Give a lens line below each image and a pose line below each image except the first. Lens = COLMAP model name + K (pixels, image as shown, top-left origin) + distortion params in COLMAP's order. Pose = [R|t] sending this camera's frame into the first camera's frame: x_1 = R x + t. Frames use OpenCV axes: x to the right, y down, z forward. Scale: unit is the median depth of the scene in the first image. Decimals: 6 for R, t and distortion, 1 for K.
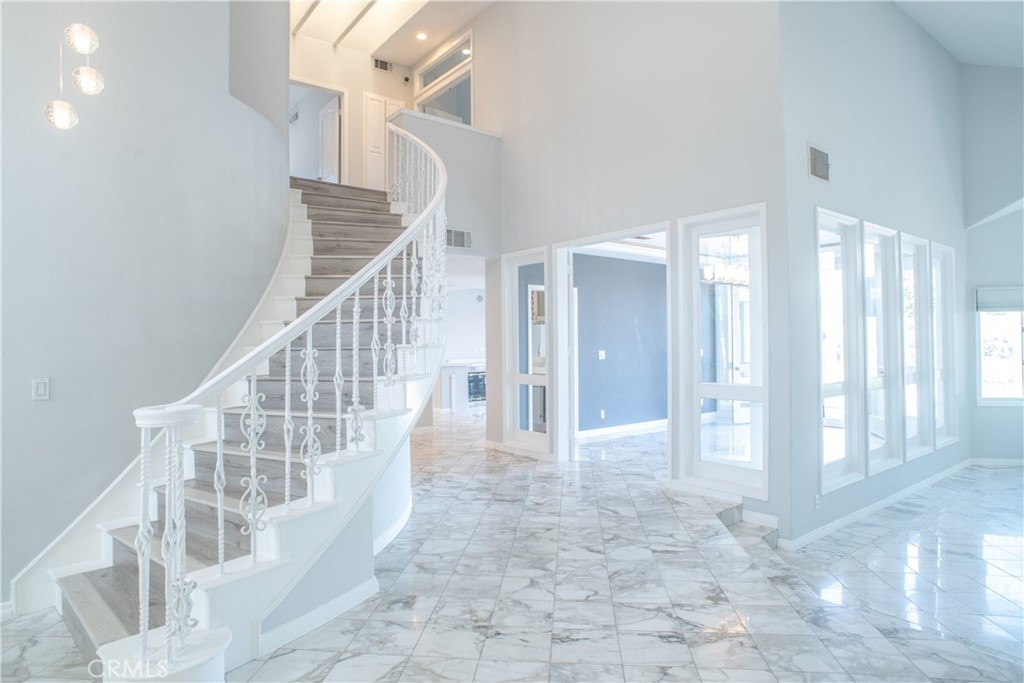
lens RADIAL K [[608.2, 0, 483.8], [0, 608.2, 334.2], [0, 0, 1]] dist [-0.105914, 0.056263]
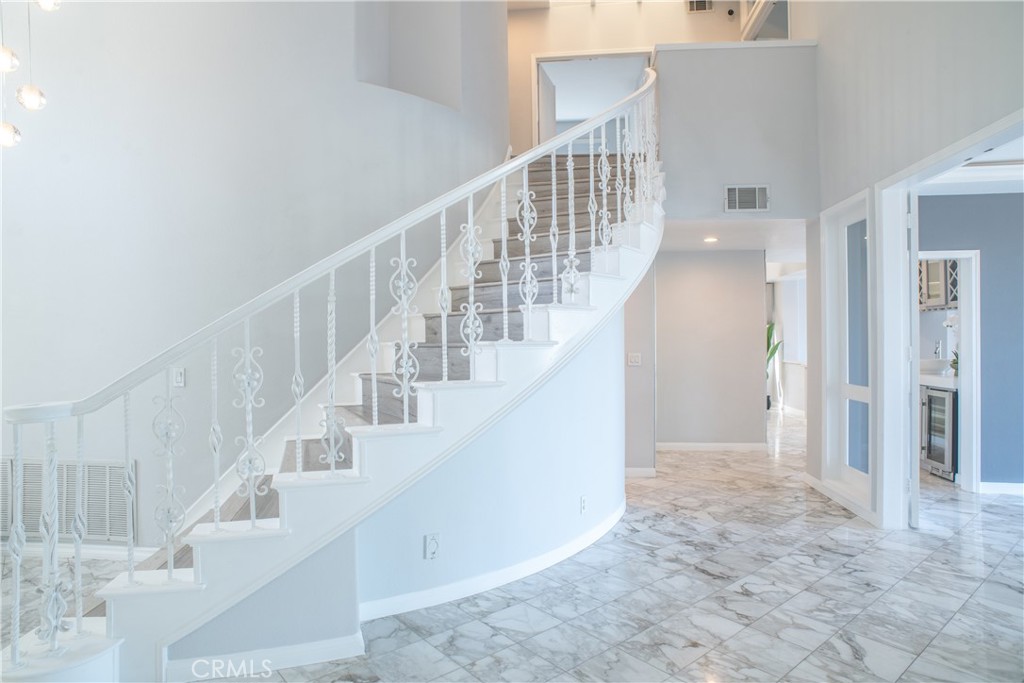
lens RADIAL K [[585.8, 0, 512.8], [0, 585.8, 335.6], [0, 0, 1]] dist [-0.101326, 0.065072]
pose [[0.725595, 0.004398, -0.688108, 0.272849], [0.006824, 0.999884, 0.013586, -0.000157], [0.688088, -0.014554, 0.725481, 0.335461]]
